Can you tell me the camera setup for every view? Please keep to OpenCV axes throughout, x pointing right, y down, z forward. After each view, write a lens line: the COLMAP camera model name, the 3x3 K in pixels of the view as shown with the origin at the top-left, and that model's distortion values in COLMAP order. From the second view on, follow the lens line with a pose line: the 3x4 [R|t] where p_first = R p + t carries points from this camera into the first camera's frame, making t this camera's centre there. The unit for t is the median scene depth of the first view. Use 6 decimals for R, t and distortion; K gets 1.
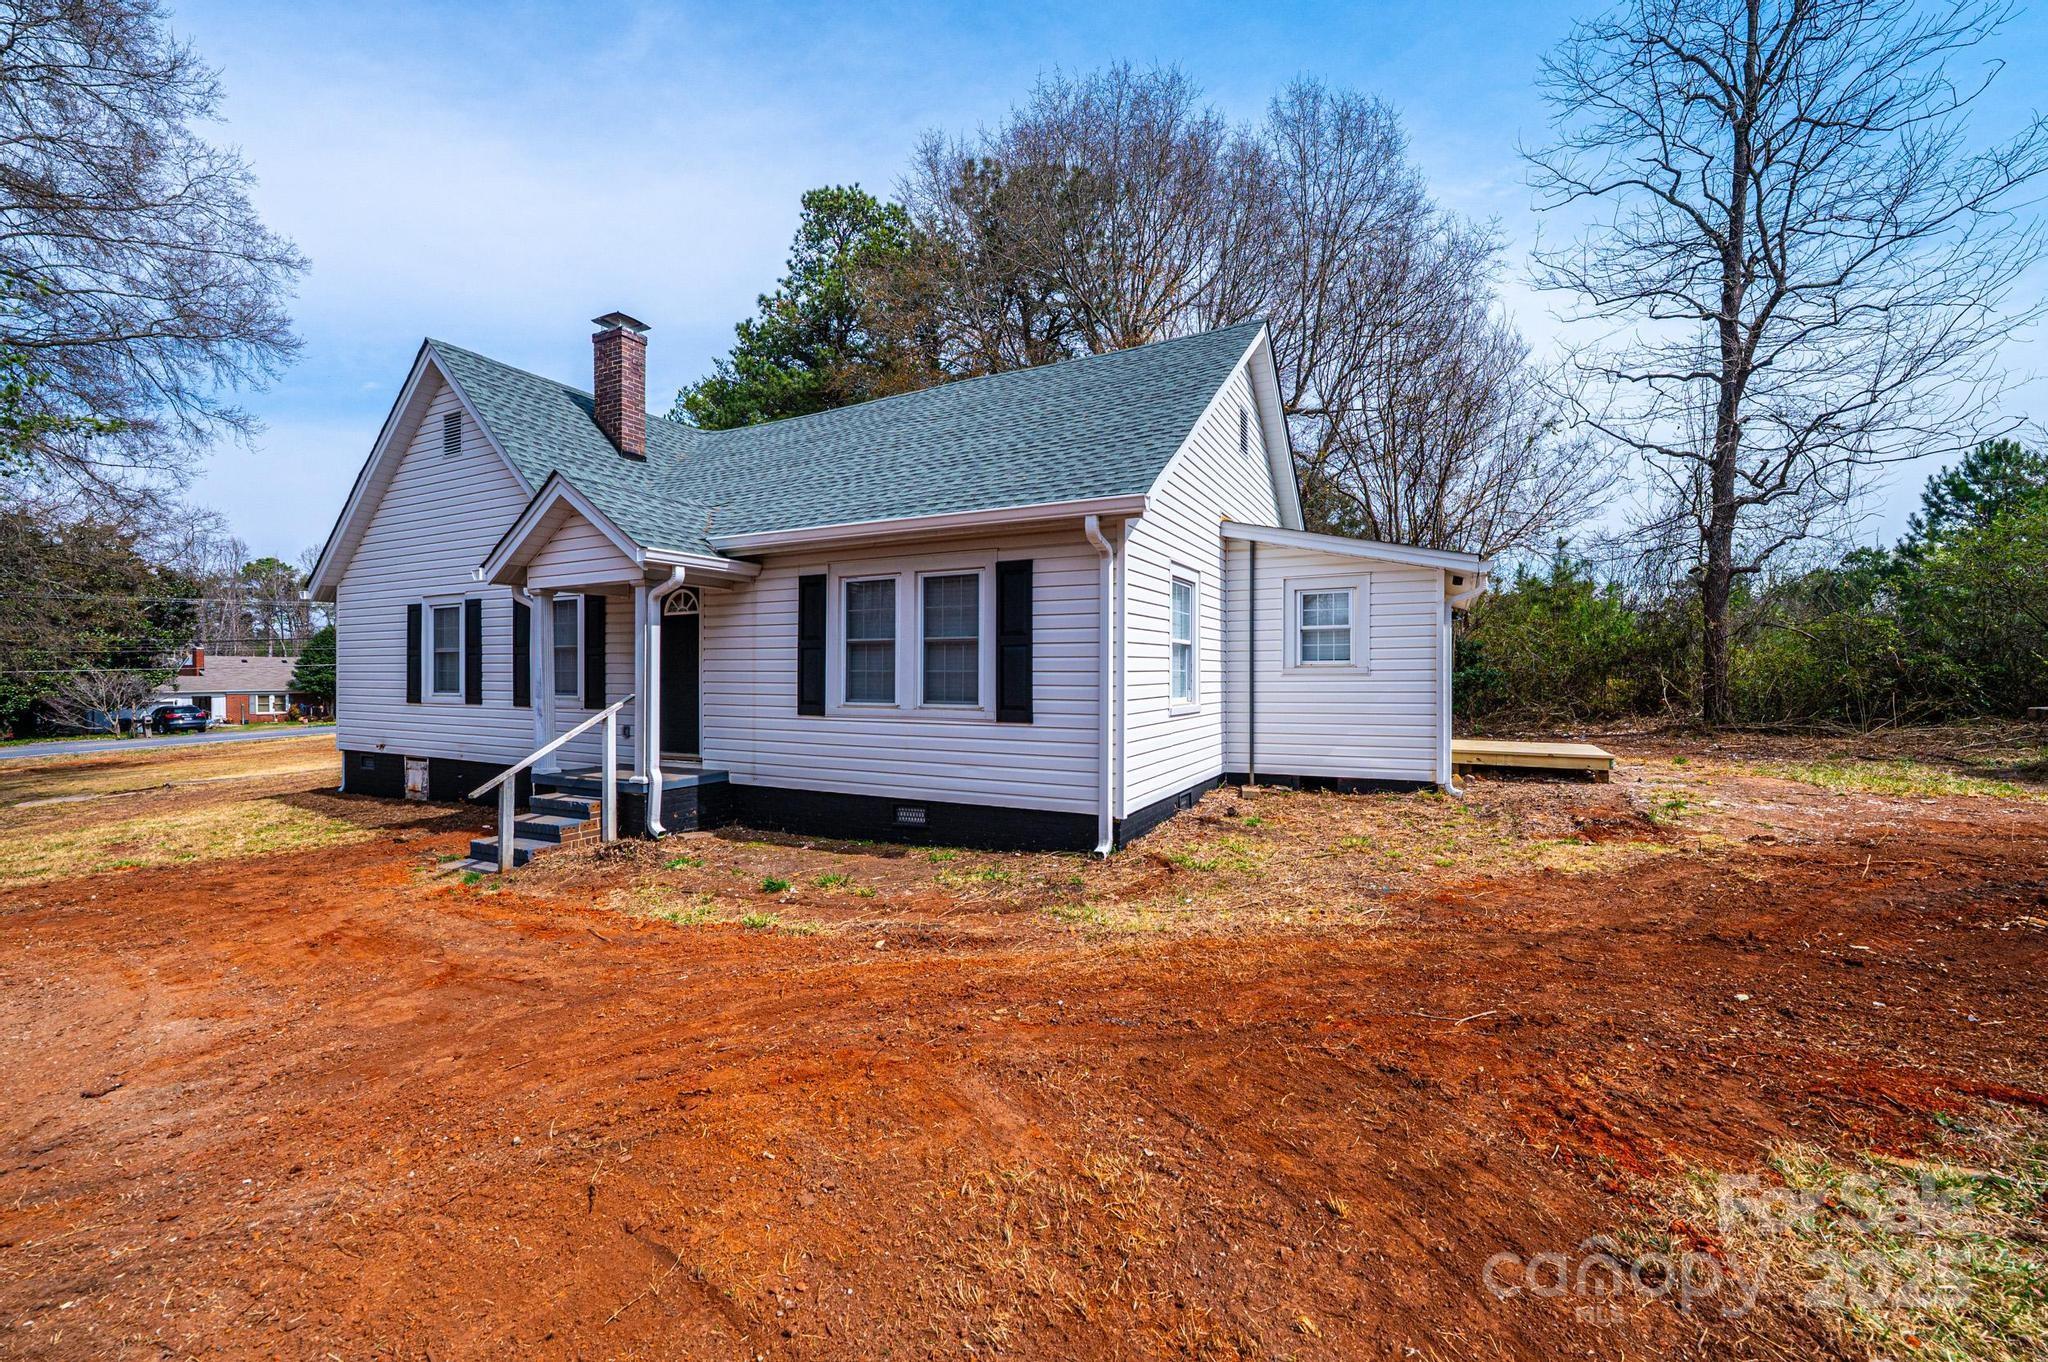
lens RADIAL K [[827.4, 0, 1024.0], [0, 827.4, 681.0], [0, 0, 1]] dist [-0.002590, 0.000287]
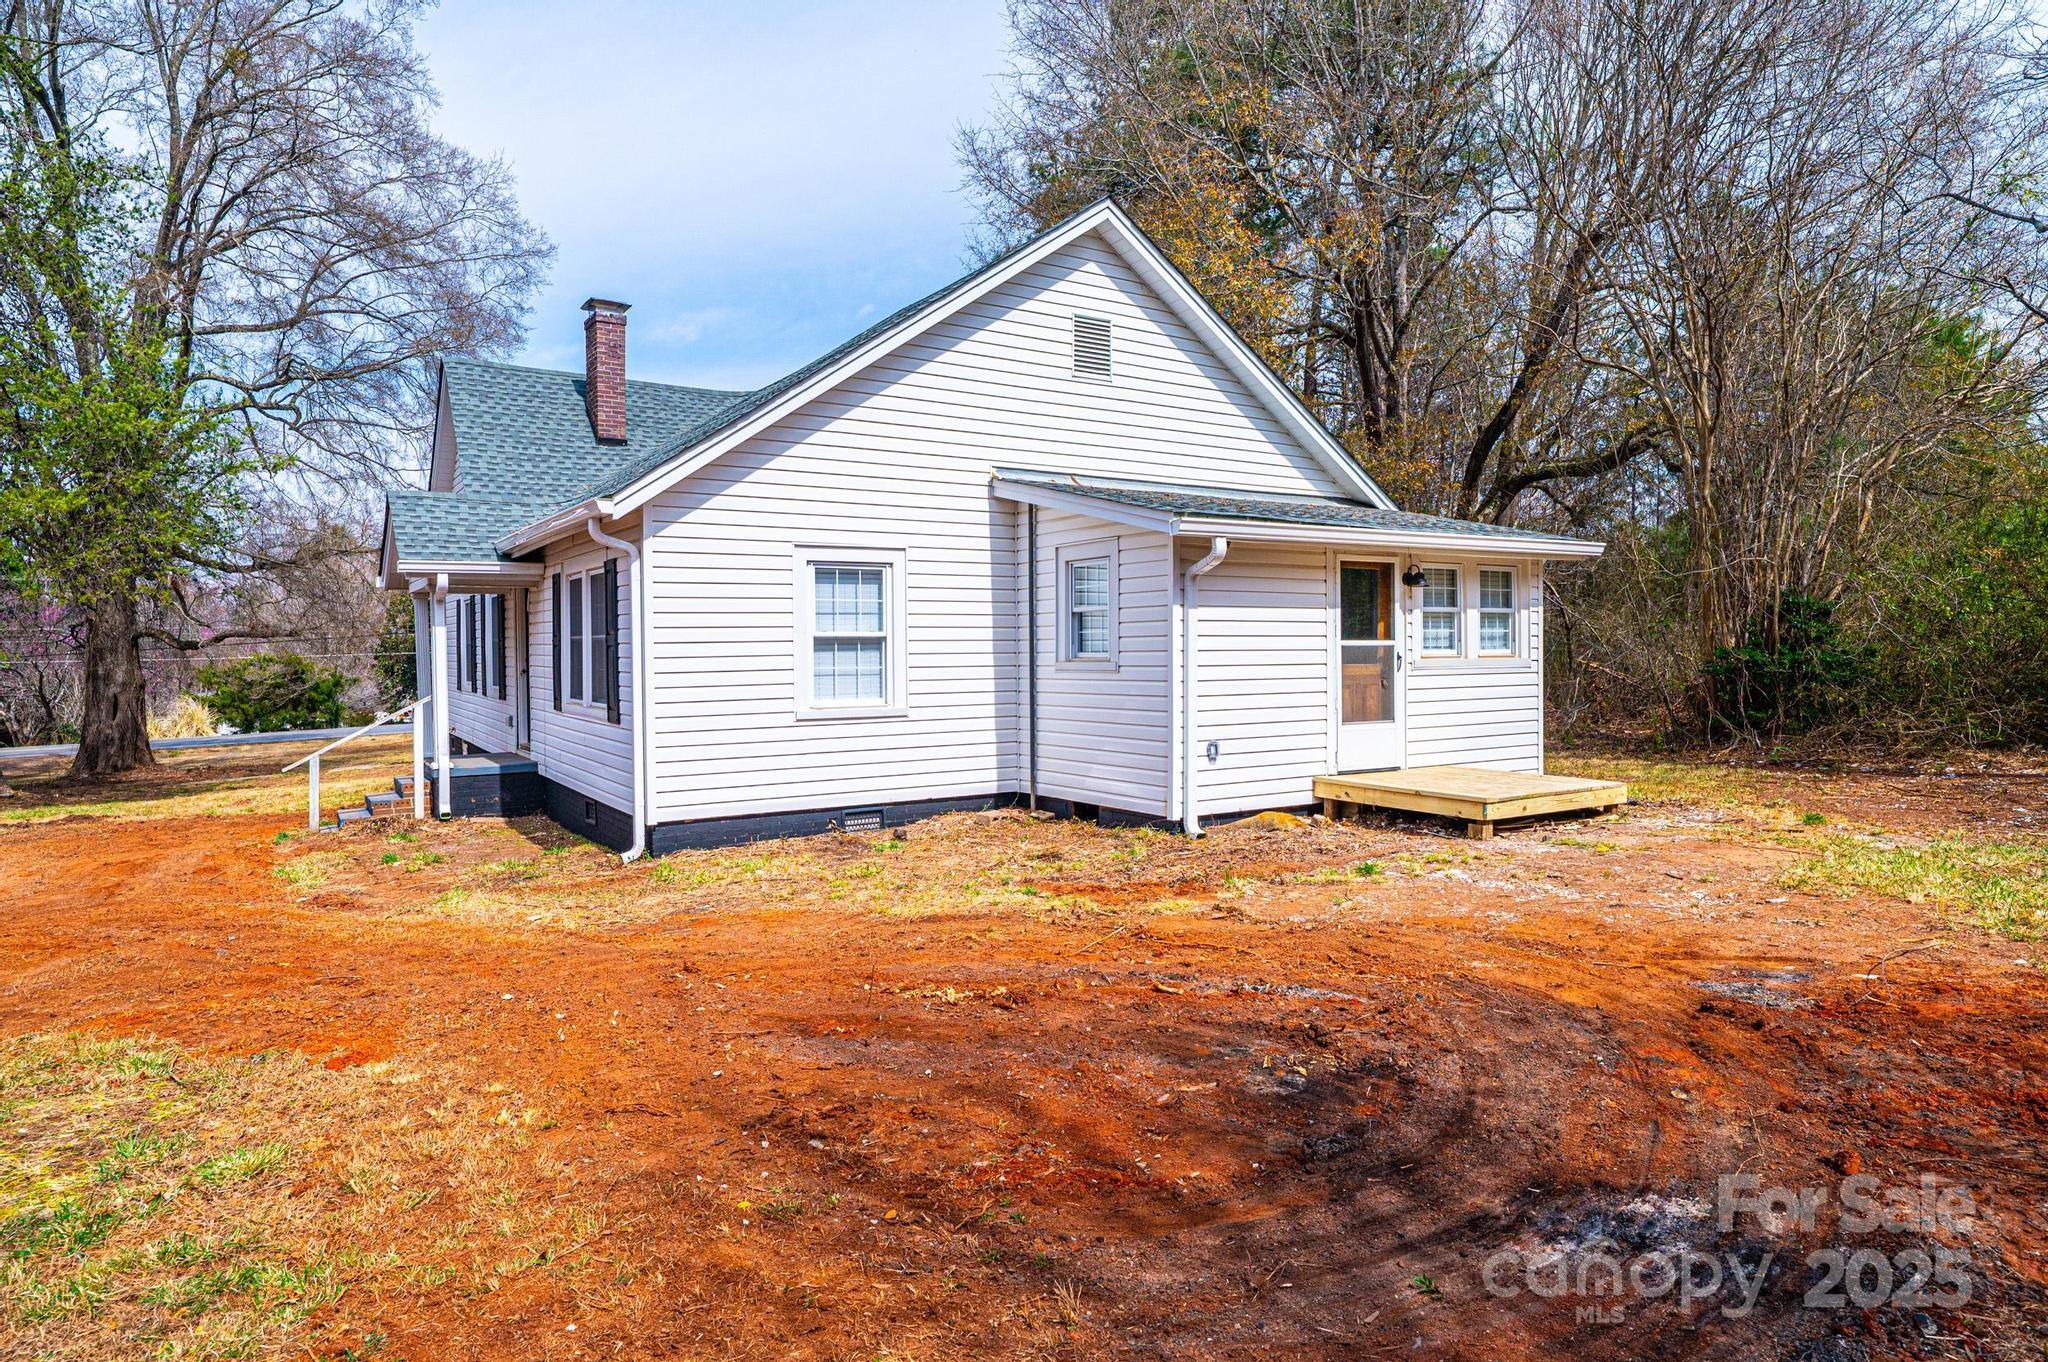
lens RADIAL K [[1221.4, 0, 1024.0], [0, 1221.4, 681.0], [0, 0, 1]] dist [-0.000694, -0.000131]
pose [[0.864745, 0.010295, -0.502106, 0.869926], [-0.002247, 0.999859, 0.016630, -0.016790], [0.502206, -0.013253, 0.864646, -0.012998]]
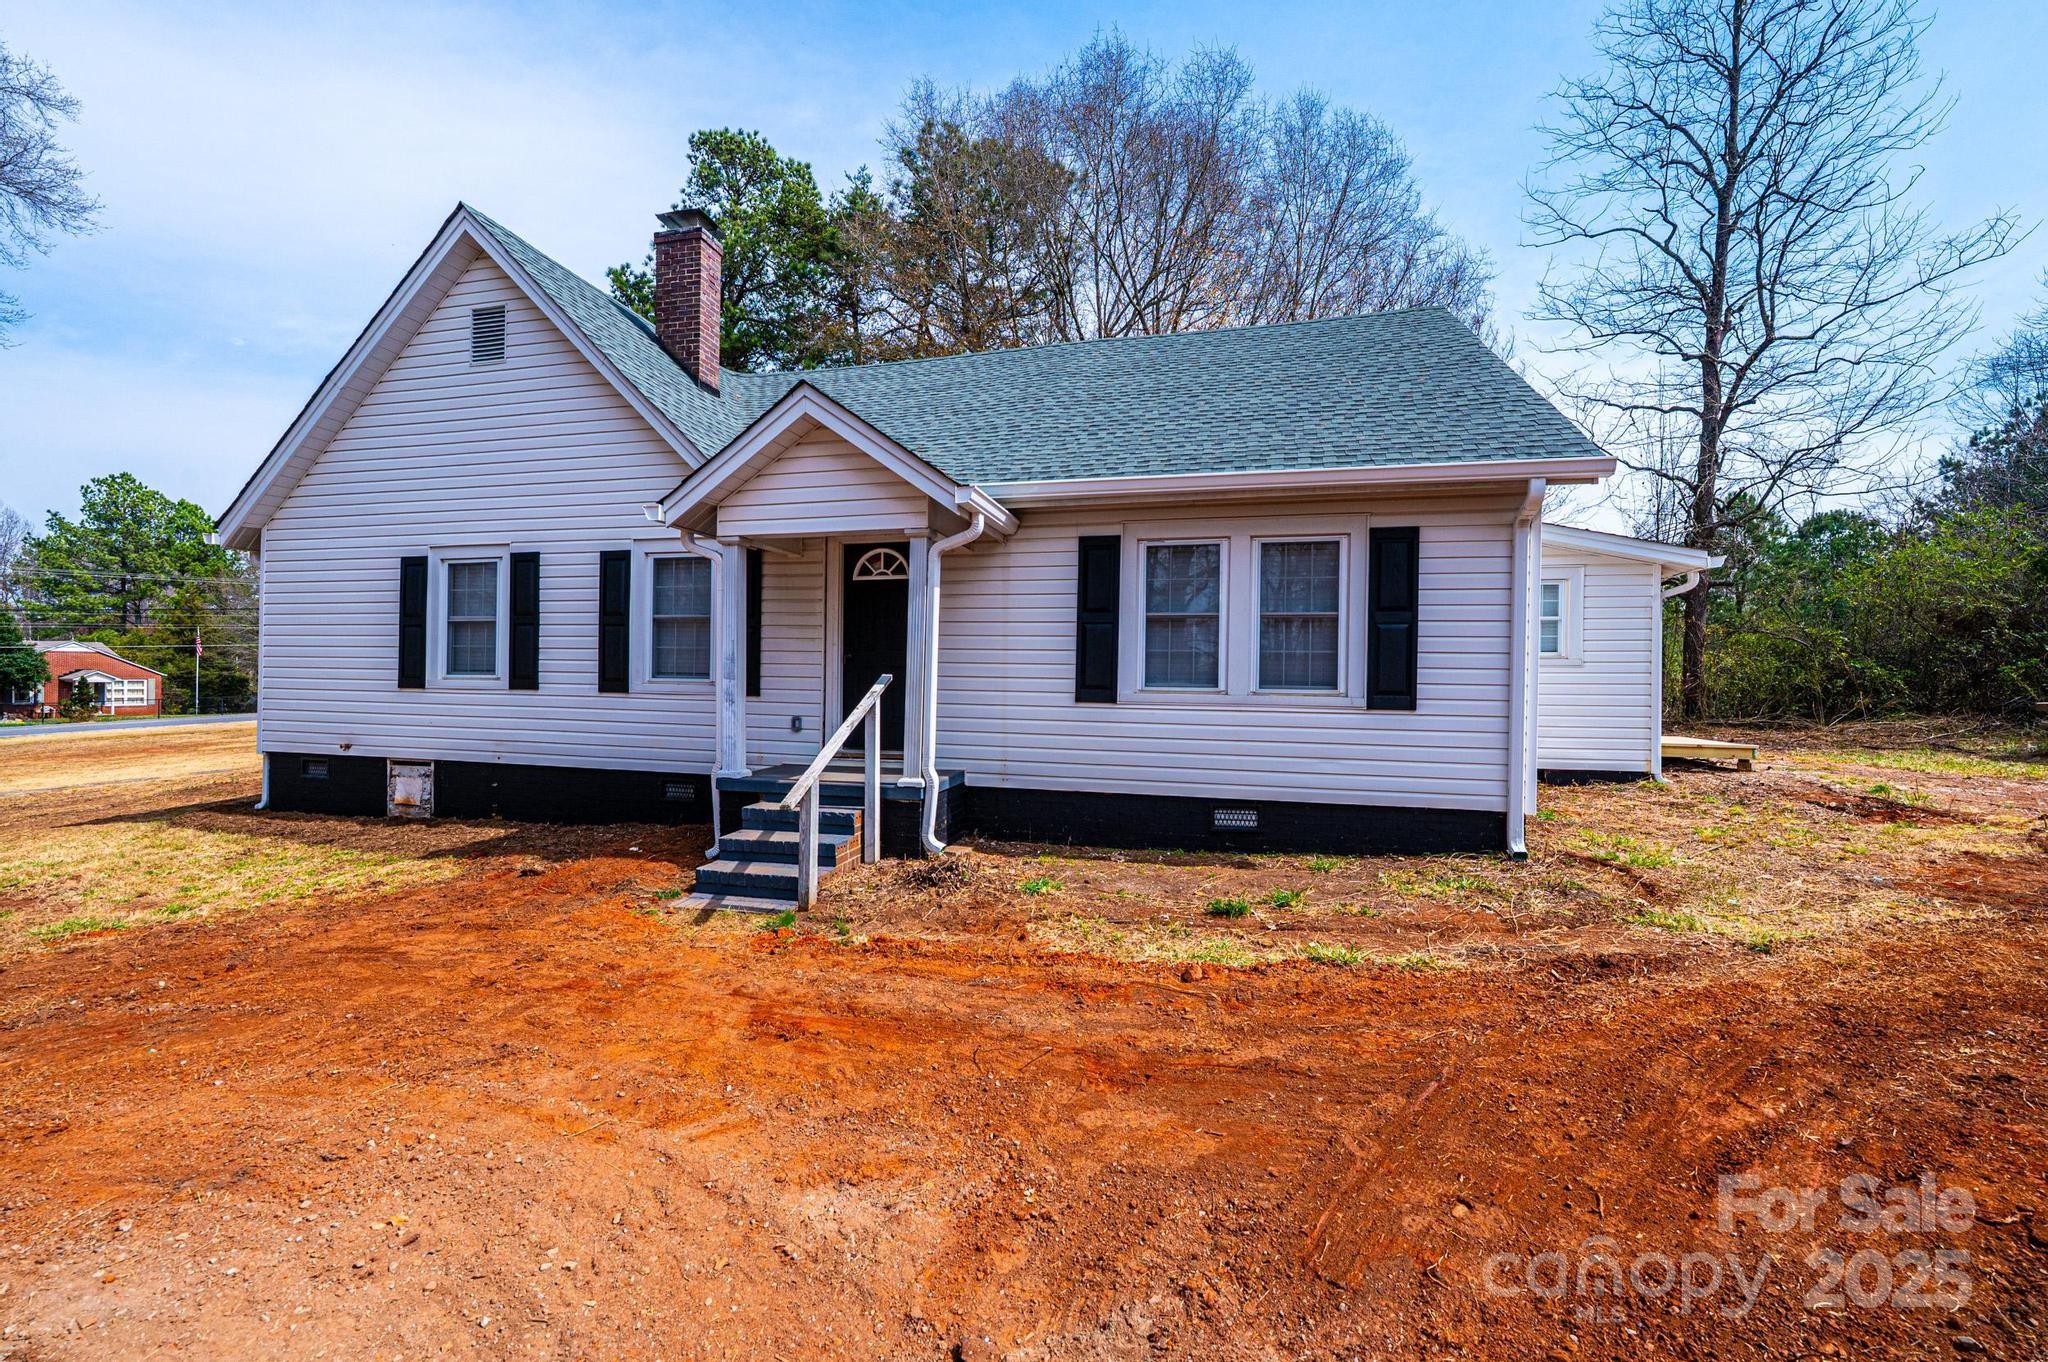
lens RADIAL K [[827.4, 0, 1024.0], [0, 827.4, 681.0], [0, 0, 1]] dist [-0.002590, 0.000287]
pose [[0.972641, 0.011736, 0.232019, -0.455790], [-0.011021, 0.999930, -0.004378, 0.020862], [-0.232054, 0.001701, 0.972702, 0.173935]]
